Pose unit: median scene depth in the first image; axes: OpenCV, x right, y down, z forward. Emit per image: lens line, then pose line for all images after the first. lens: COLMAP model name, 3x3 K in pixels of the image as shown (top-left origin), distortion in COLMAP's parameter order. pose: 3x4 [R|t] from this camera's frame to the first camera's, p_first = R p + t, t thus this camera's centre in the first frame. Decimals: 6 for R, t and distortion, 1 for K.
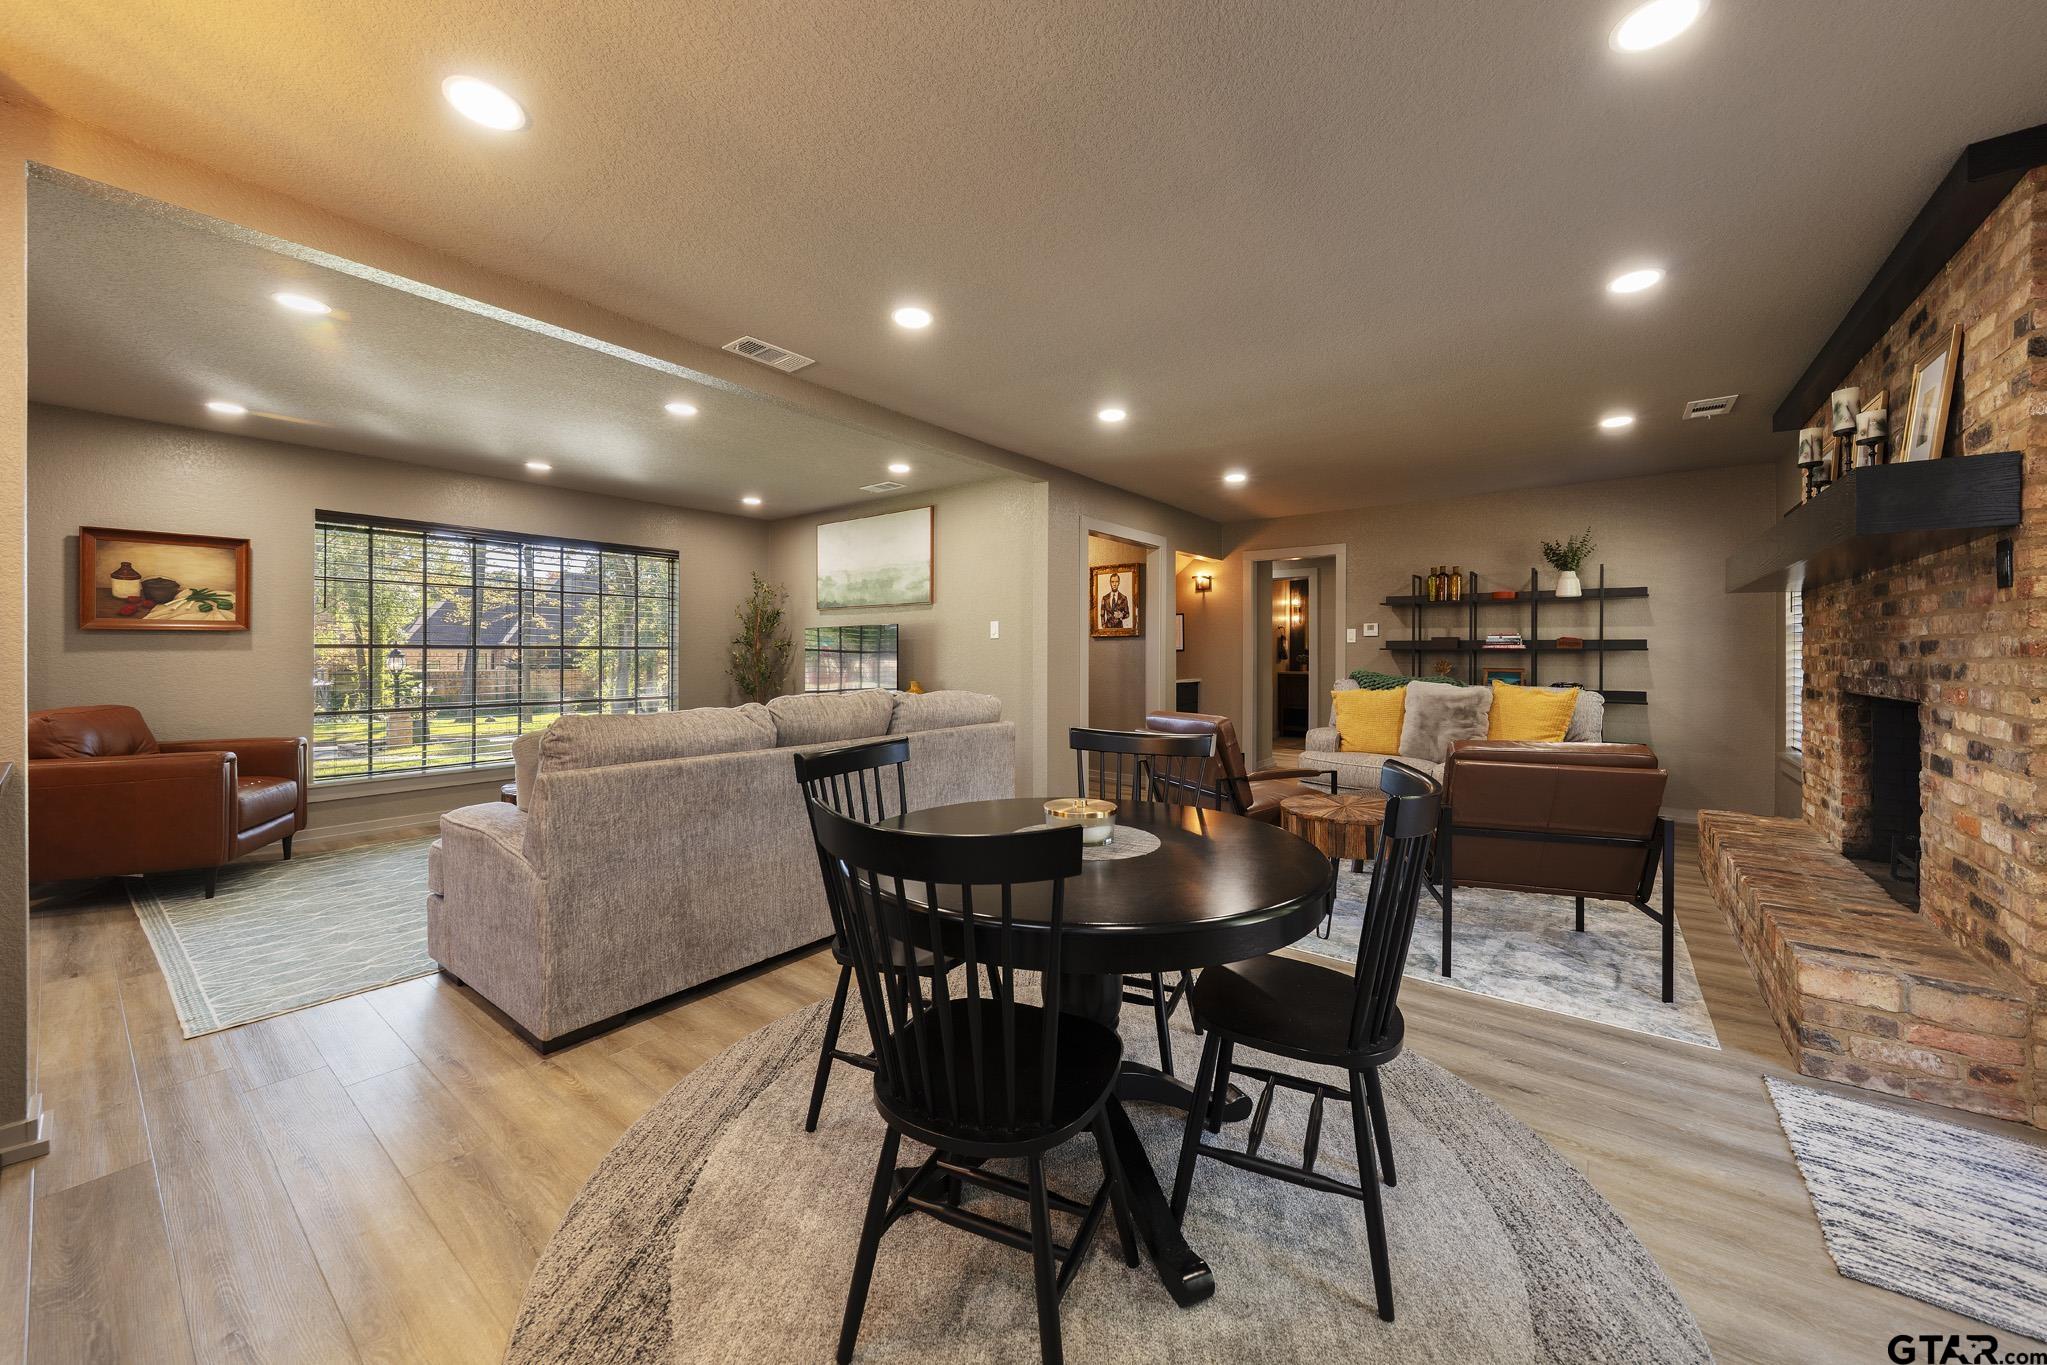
lens RADIAL K [[794.1, 0, 1028.4], [0, 794.1, 653.8], [0, 0, 1]] dist [-0.000528, -0.007645]
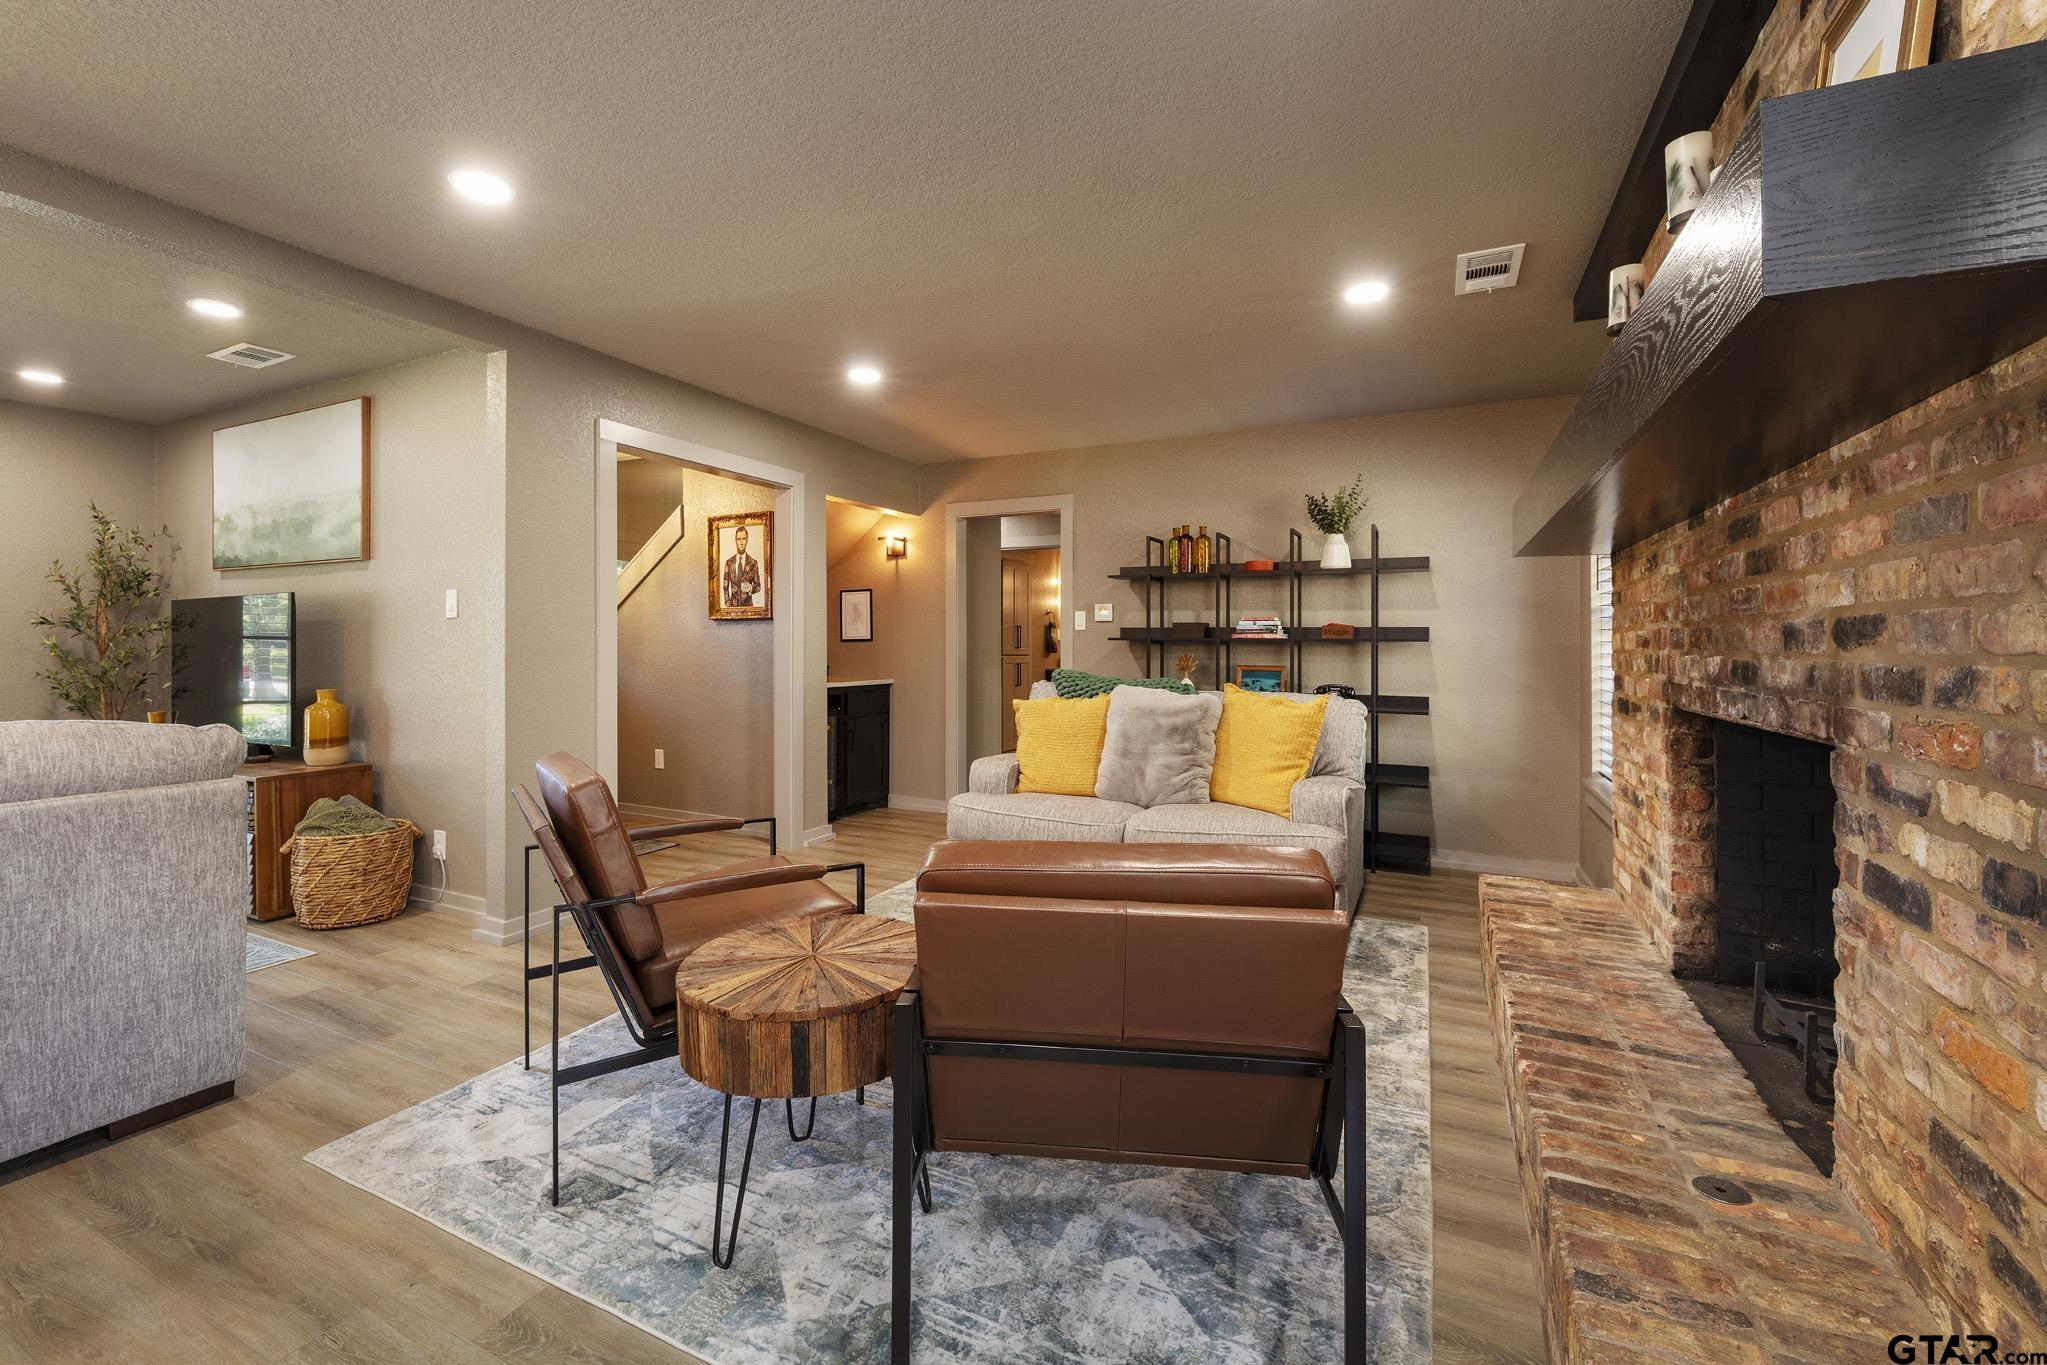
lens RADIAL K [[897.5, 0, 1025.5], [0, 897.5, 639.8], [0, 0, 1]] dist [-0.000733, -0.000657]
pose [[0.979802, 0.003211, 0.199946, 0.288550], [-0.001851, 0.999974, -0.006991, 0.000806], [-0.199963, 0.006480, 0.979782, 0.298833]]
